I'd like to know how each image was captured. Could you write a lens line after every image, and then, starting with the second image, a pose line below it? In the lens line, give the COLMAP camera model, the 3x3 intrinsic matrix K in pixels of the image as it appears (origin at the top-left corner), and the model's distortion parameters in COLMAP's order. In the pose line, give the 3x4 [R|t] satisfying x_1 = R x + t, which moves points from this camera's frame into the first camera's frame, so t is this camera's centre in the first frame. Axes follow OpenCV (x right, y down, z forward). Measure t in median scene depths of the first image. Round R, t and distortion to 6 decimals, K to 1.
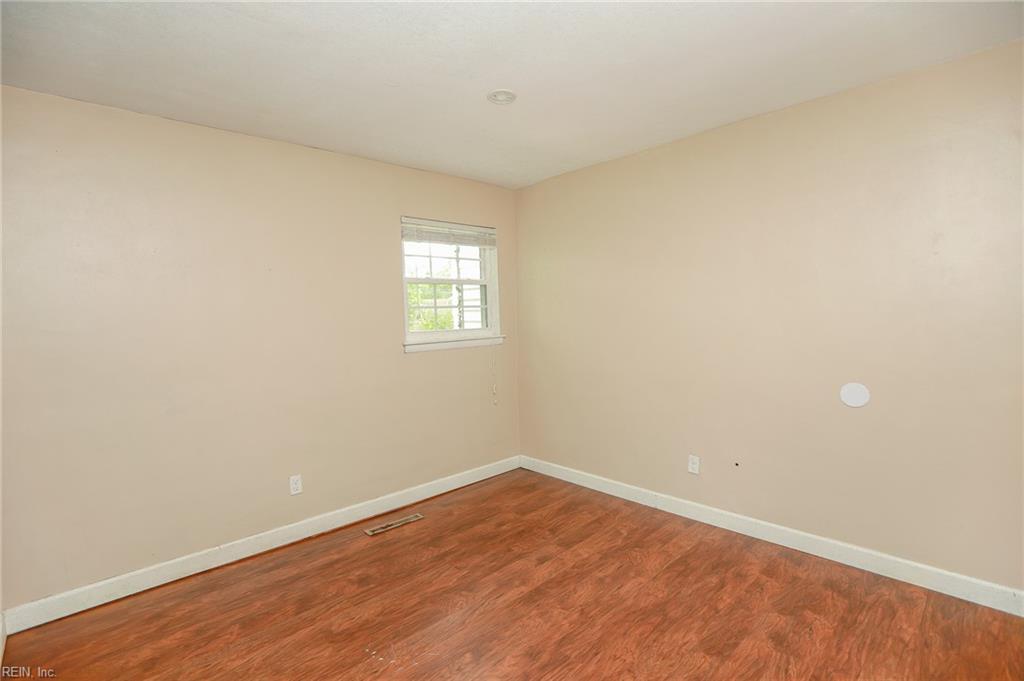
lens RADIAL K [[468.2, 0, 511.2], [0, 468.2, 340.3], [0, 0, 1]] dist [-0.044170, 0.012663]
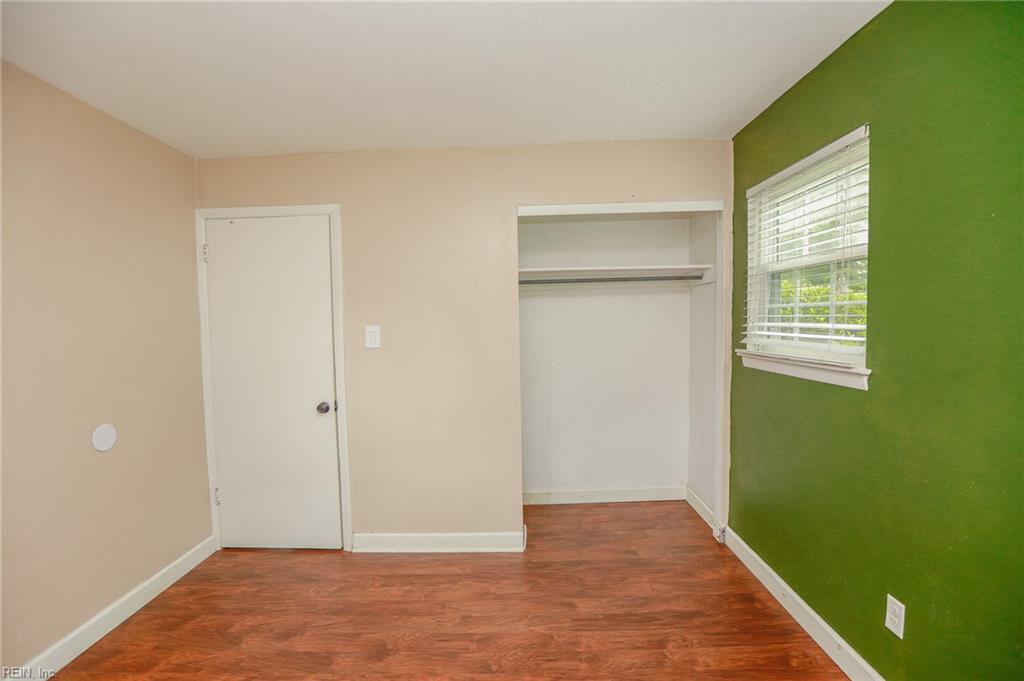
lens RADIAL K [[468.2, 0, 510.9], [0, 468.2, 342.7], [0, 0, 1]] dist [-0.044170, 0.012663]
pose [[-0.724651, 0.010707, 0.689033, -0.521249], [0.068393, 0.996060, 0.056450, -0.074567], [-0.685714, 0.088031, -0.722528, 1.204937]]
